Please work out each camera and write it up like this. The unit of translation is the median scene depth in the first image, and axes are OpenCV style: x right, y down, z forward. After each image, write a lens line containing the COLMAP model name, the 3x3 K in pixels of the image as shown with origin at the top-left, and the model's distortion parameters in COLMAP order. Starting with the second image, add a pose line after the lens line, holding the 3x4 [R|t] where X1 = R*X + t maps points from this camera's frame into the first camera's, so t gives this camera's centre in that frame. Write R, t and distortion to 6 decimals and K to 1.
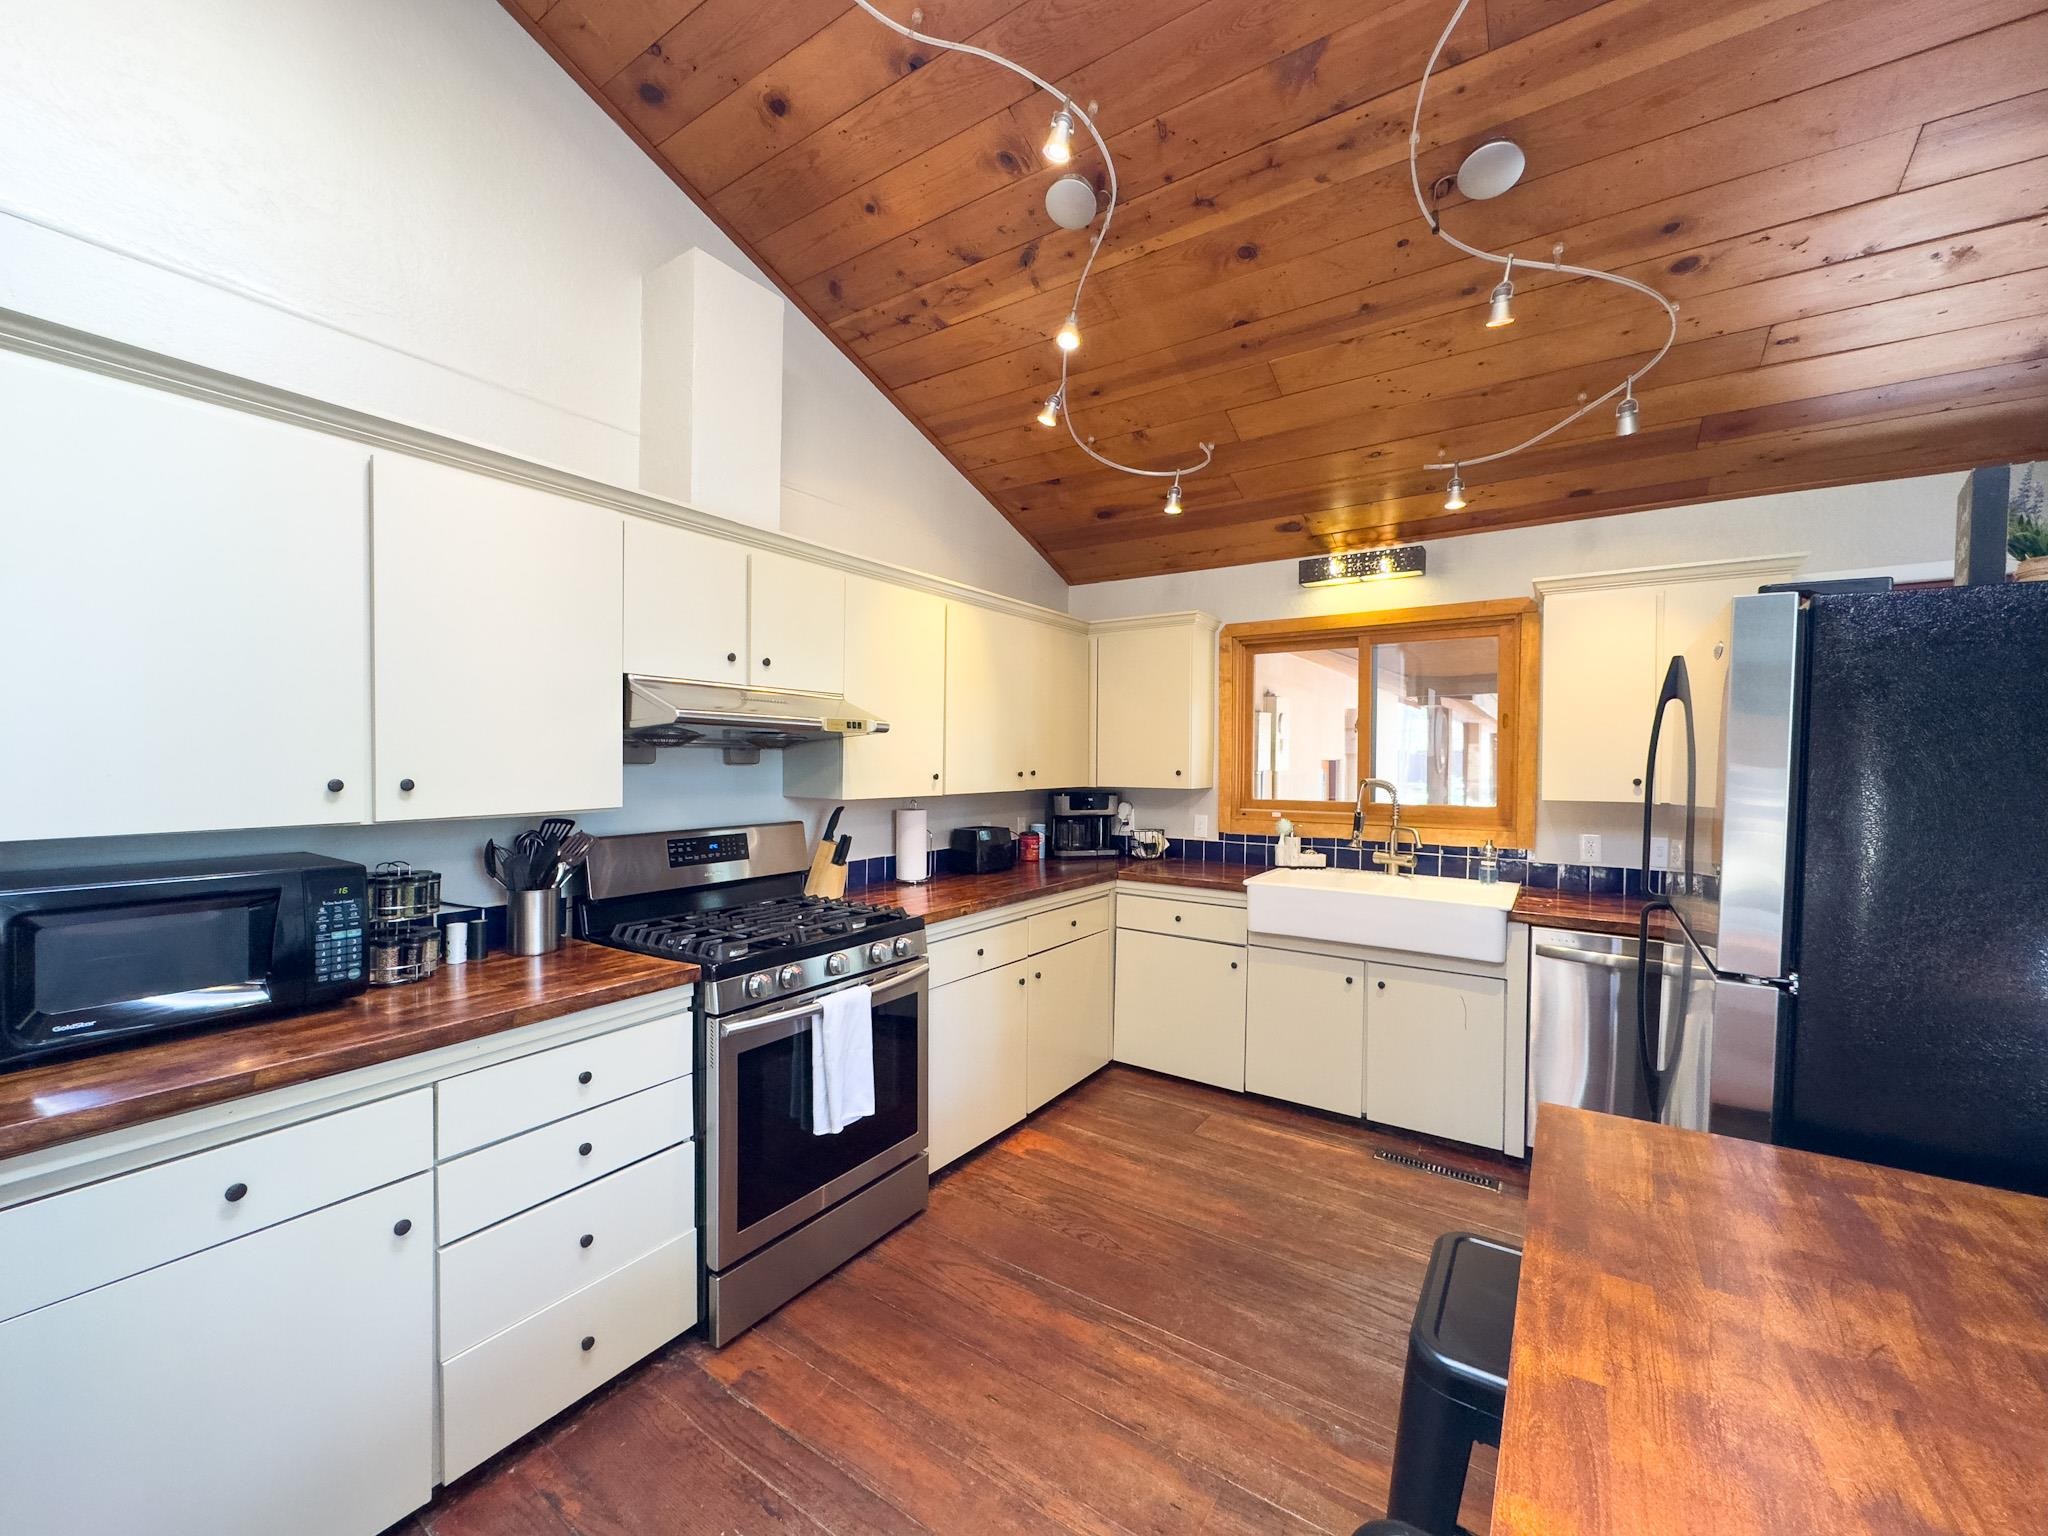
lens RADIAL K [[816.6, 0, 1033.7], [0, 816.6, 771.6], [0, 0, 1]] dist [-0.001965, 0.000364]
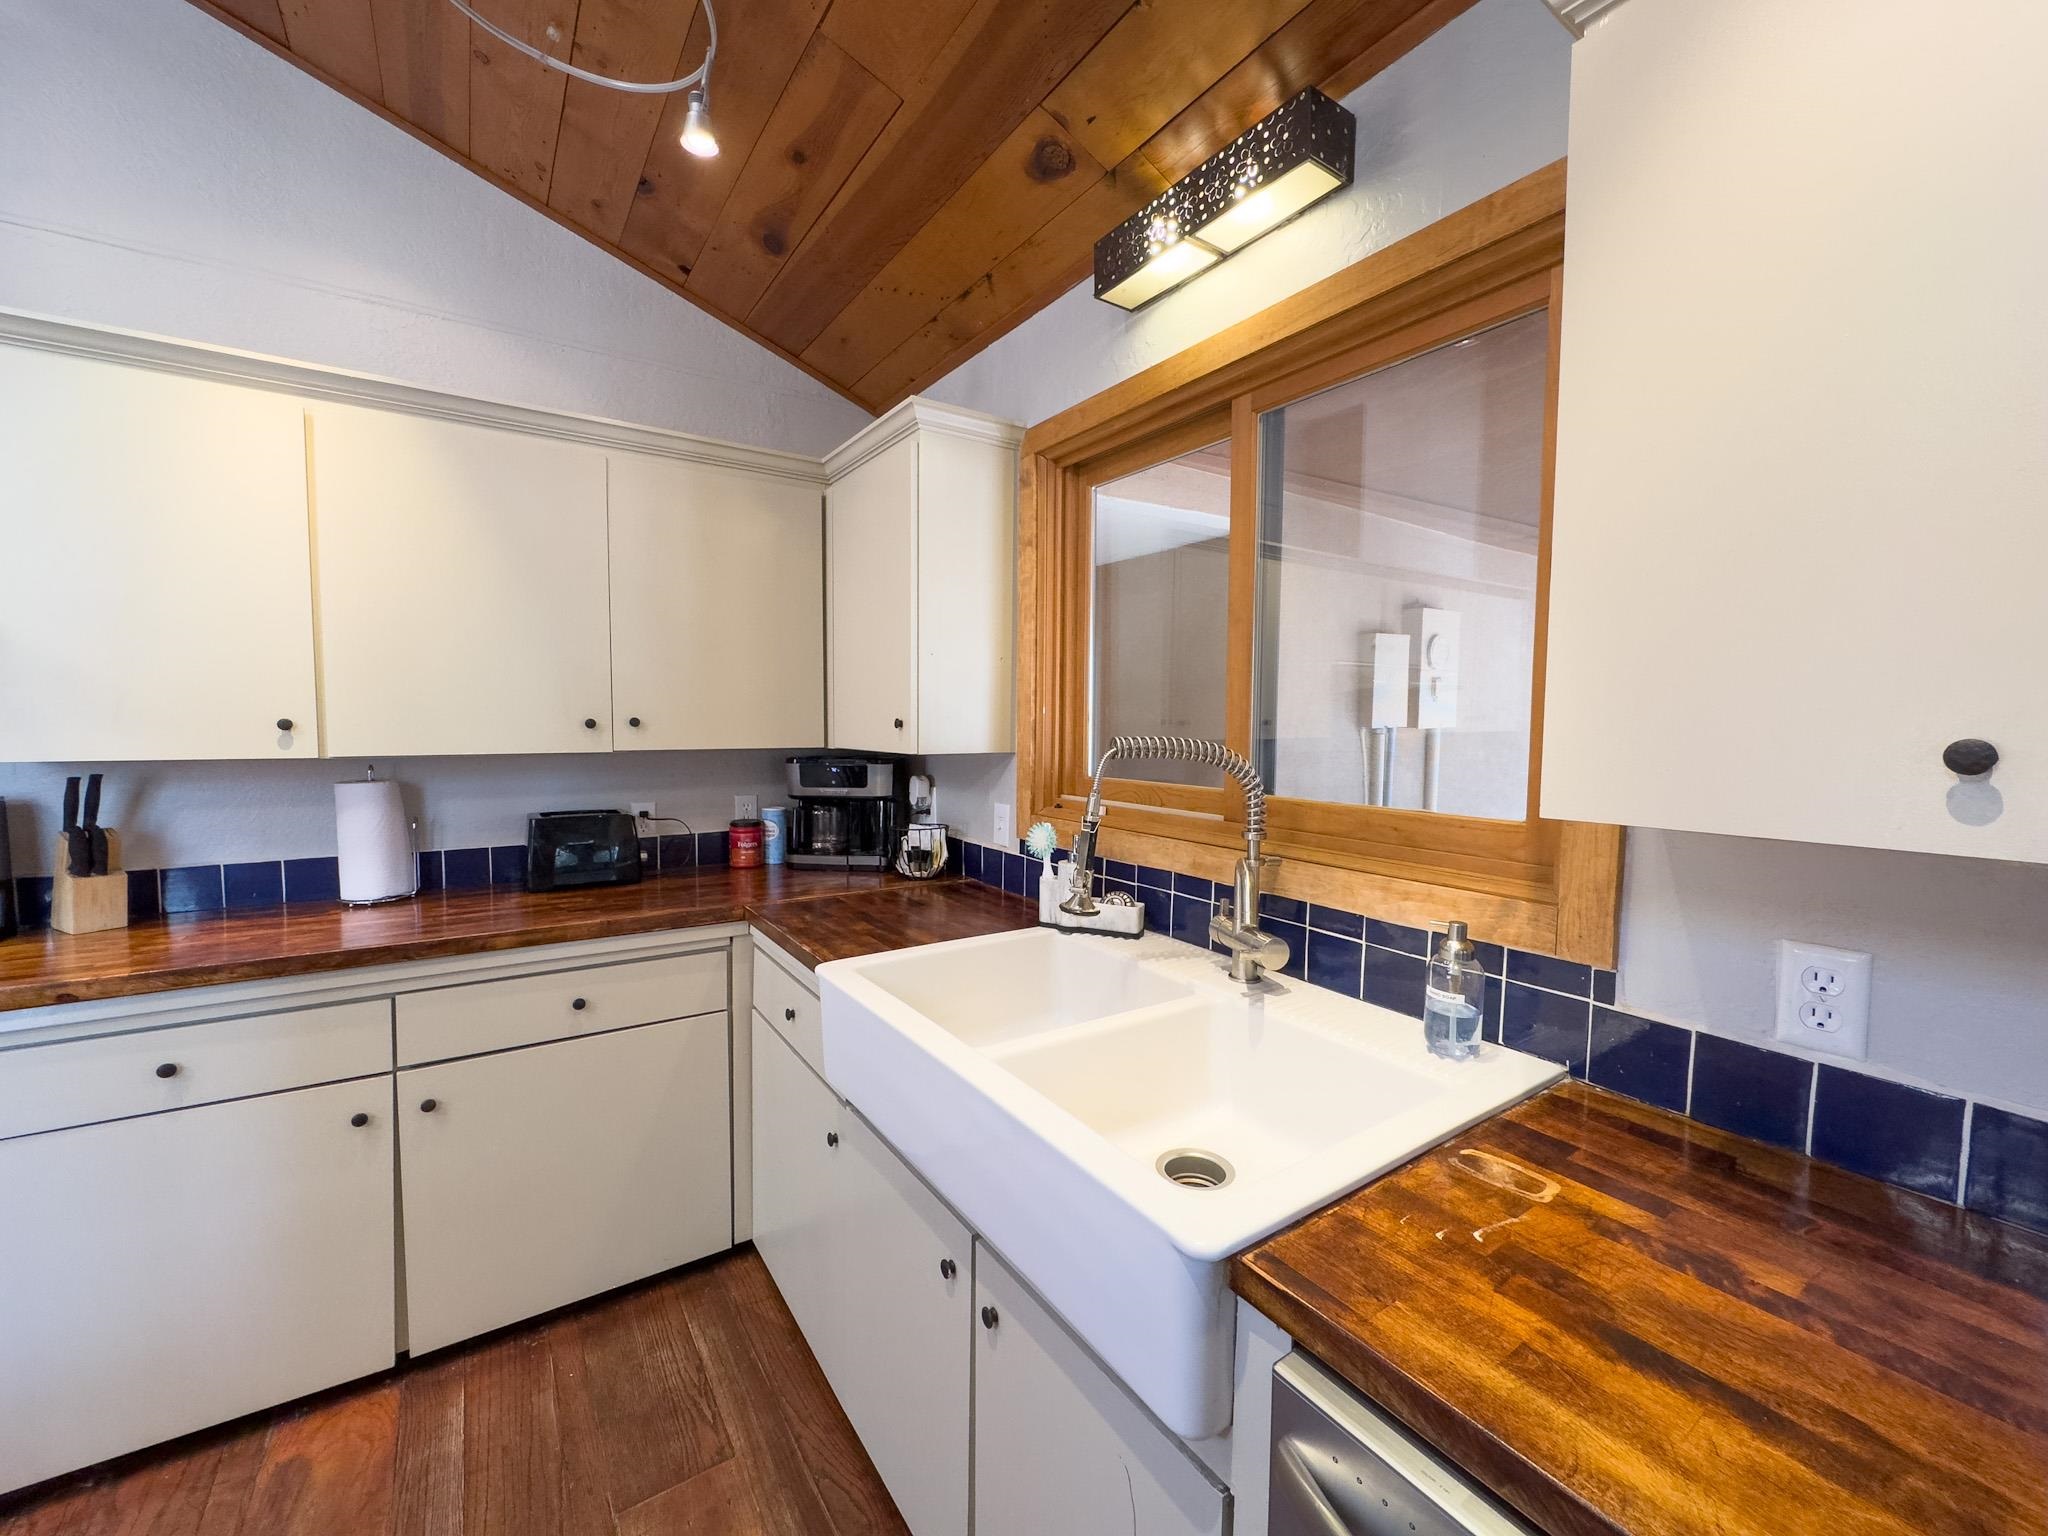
lens RADIAL K [[816.6, 0, 1014.6], [0, 816.6, 769.3], [0, 0, 1]] dist [-0.001965, 0.000364]
pose [[0.925338, 0.023731, -0.378400, 0.462657], [-0.006149, 0.998847, 0.047604, 0.005811], [0.379093, -0.041723, 0.924417, 0.564618]]
